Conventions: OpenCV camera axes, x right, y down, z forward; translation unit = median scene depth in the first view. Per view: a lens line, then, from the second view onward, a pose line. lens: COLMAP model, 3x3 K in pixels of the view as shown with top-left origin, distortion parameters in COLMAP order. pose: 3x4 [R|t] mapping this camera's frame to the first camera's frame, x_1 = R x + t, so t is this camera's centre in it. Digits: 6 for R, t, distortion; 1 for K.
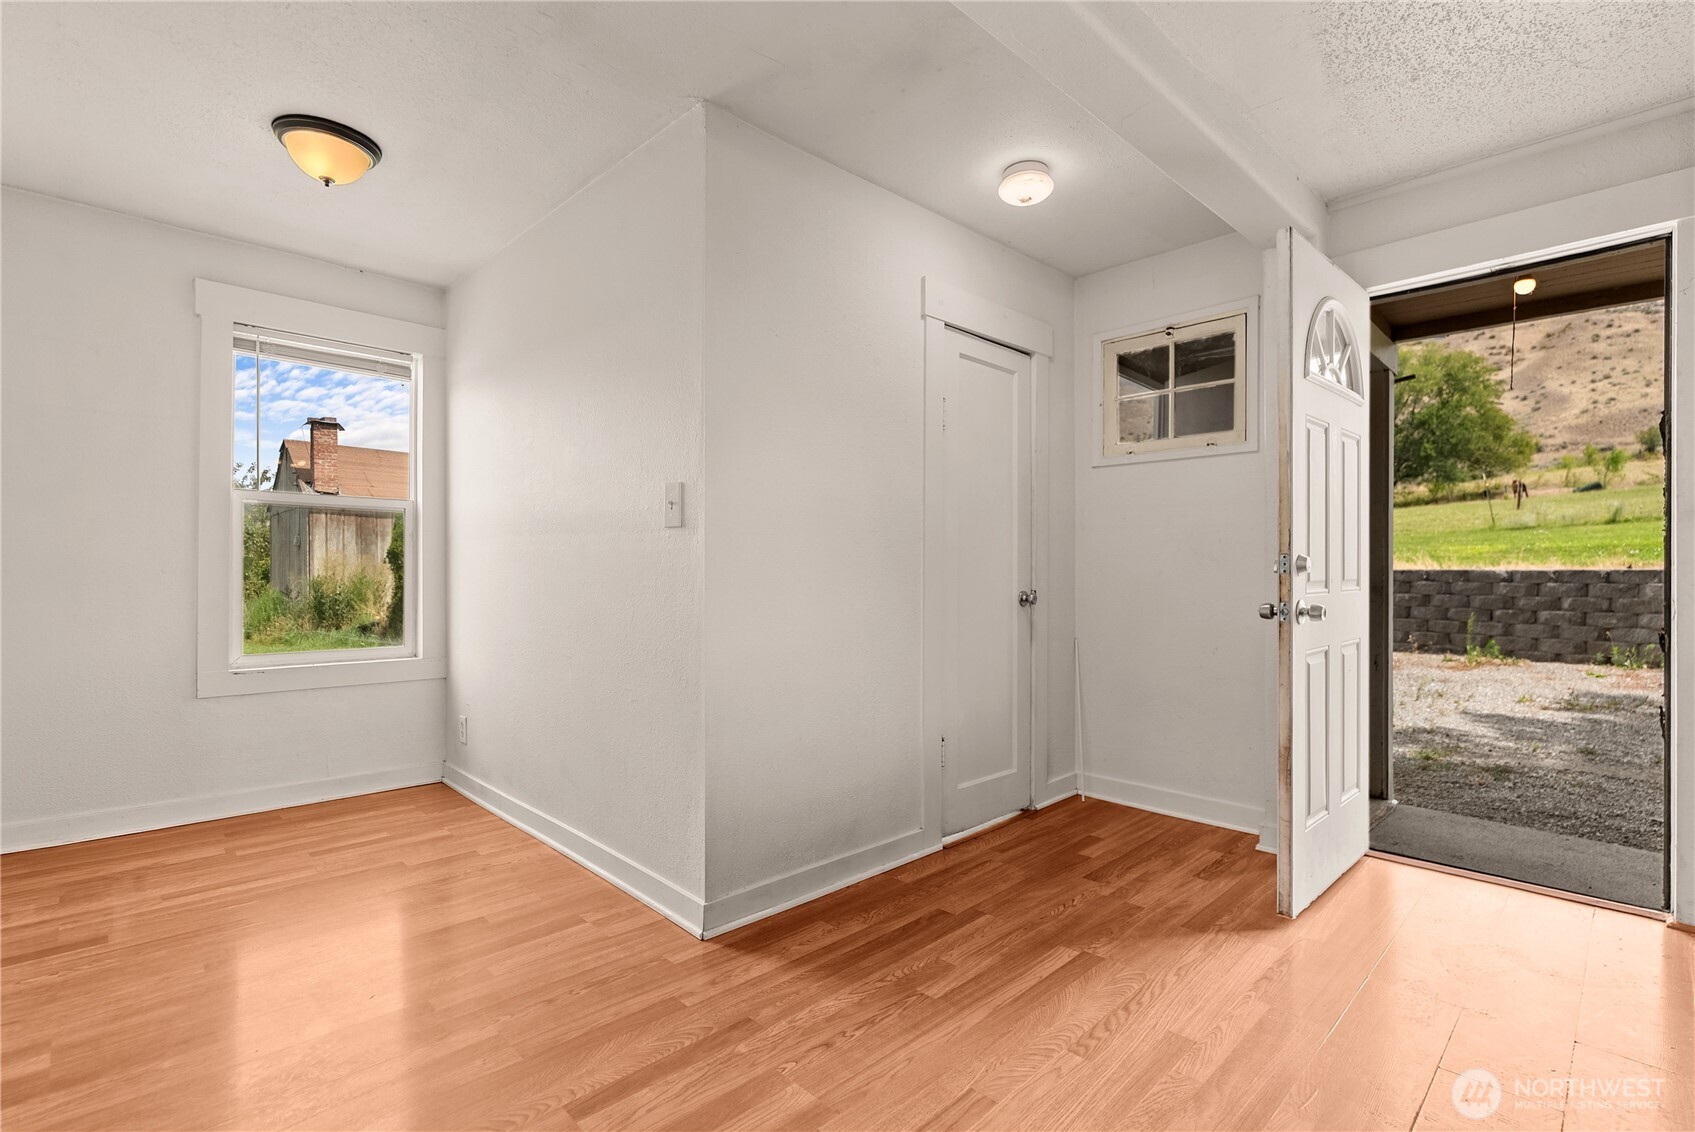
lens RADIAL K [[772.8, 0, 855.7], [0, 772.8, 571.3], [0, 0, 1]] dist [-0.000047, 0.000012]
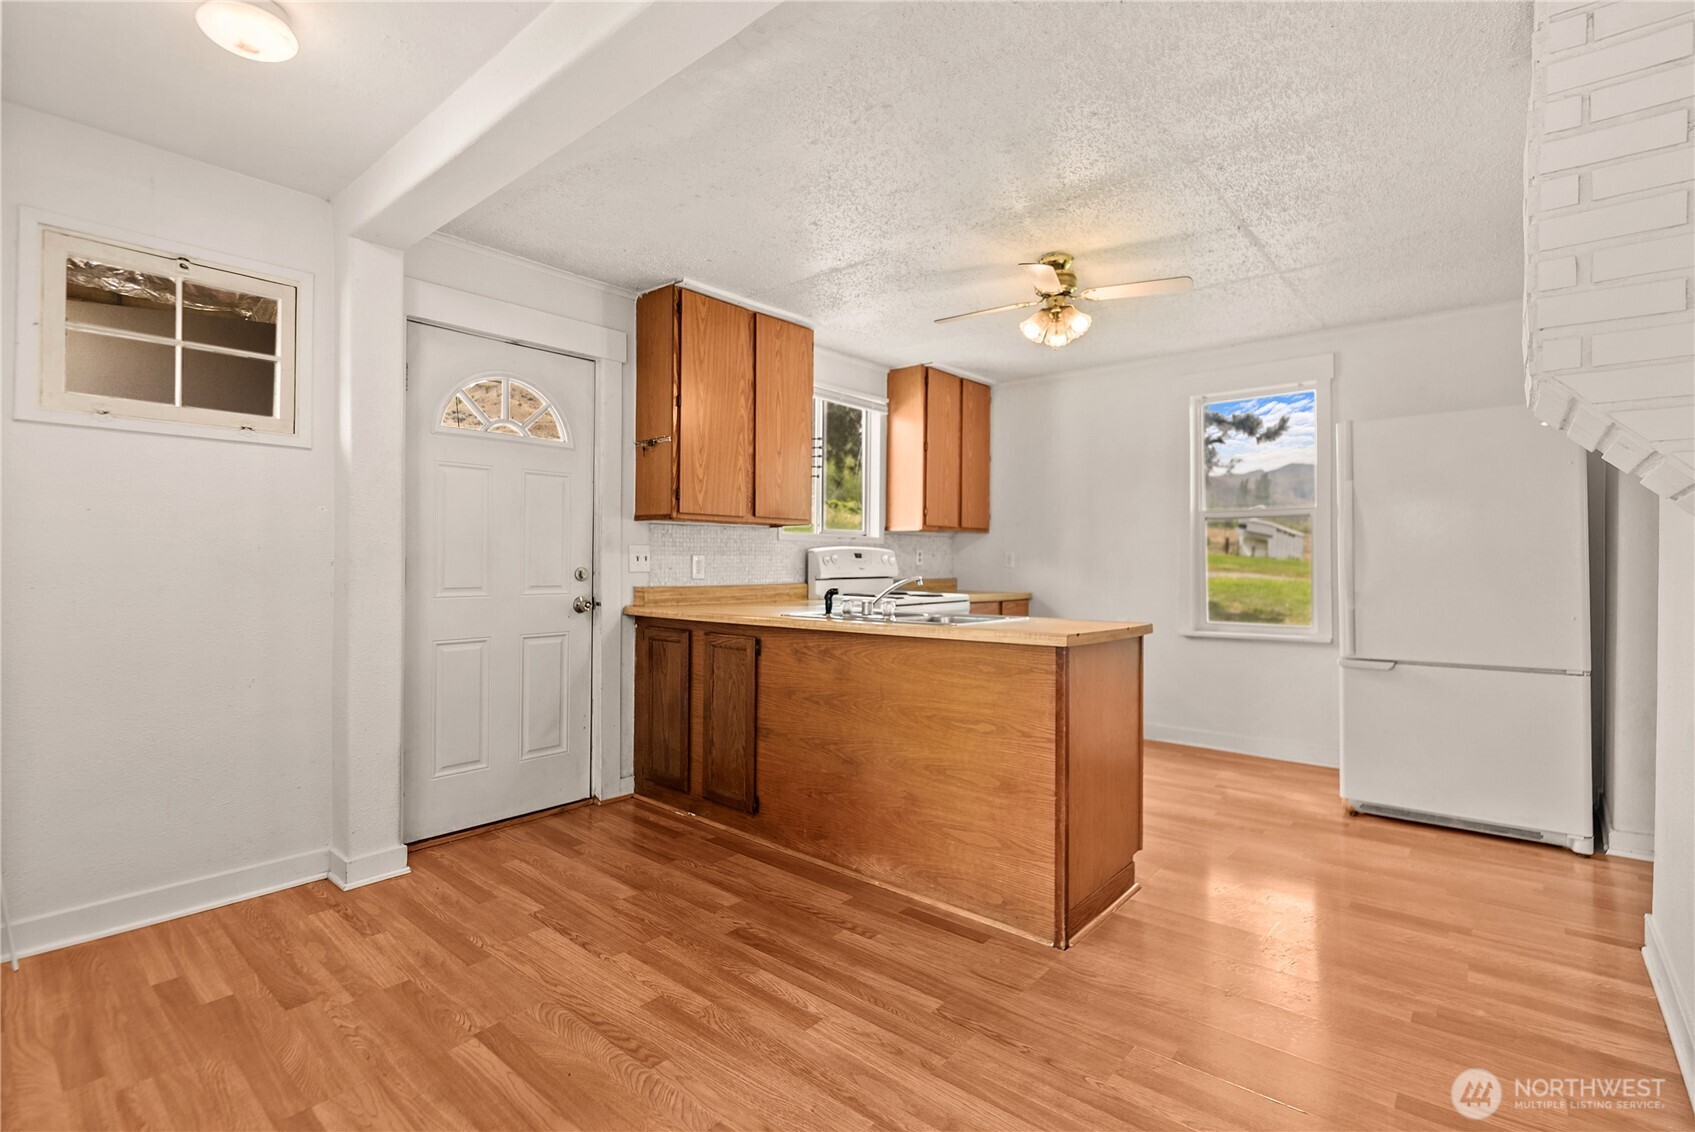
lens RADIAL K [[785.2, 0, 866.1], [0, 785.2, 555.0], [0, 0, 1]] dist [0.000469, -0.001093]
pose [[-0.093846, 0.006091, 0.995568, -0.407701], [-0.004042, 0.999971, -0.006499, -0.028145], [-0.995579, -0.004634, -0.093818, 0.420787]]
